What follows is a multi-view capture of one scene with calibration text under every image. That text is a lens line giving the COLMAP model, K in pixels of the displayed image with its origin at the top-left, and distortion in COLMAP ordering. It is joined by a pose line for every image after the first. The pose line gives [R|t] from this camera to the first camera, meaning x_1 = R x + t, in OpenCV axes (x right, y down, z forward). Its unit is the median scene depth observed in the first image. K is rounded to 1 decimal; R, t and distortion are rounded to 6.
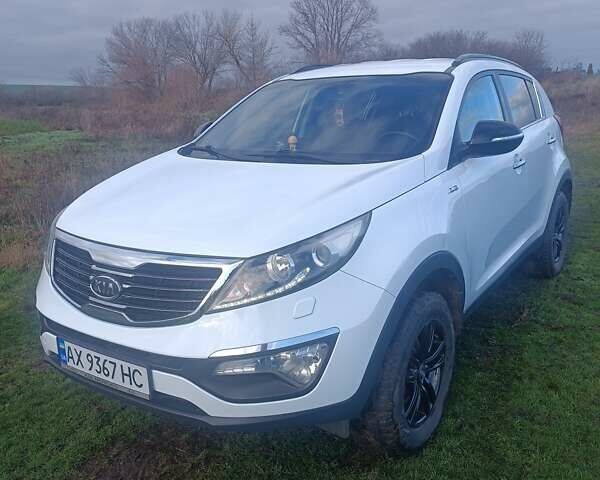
lens RADIAL K [[564.0, 0, 300.0], [0, 564.0, 240.0], [0, 0, 1]] dist [-0.000561, 0.005112]
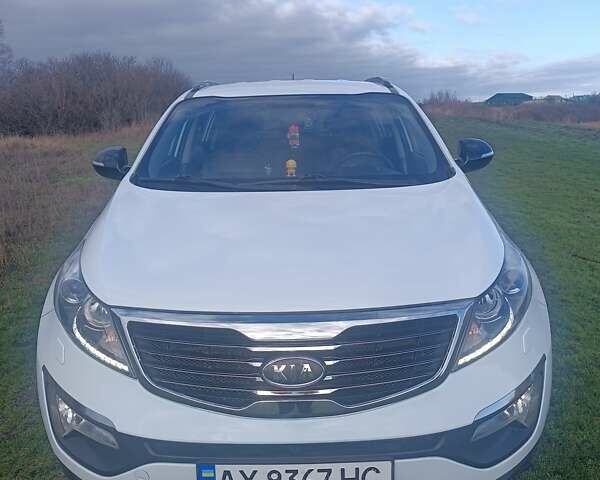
lens RADIAL K [[564.0, 0, 300.0], [0, 564.0, 240.0], [0, 0, 1]] dist [-0.000561, 0.005112]
pose [[0.827029, -0.108987, 0.551493, -0.726382], [0.130238, 0.991483, 0.000632, -0.084612], [-0.546865, 0.071303, 0.834179, 0.379108]]
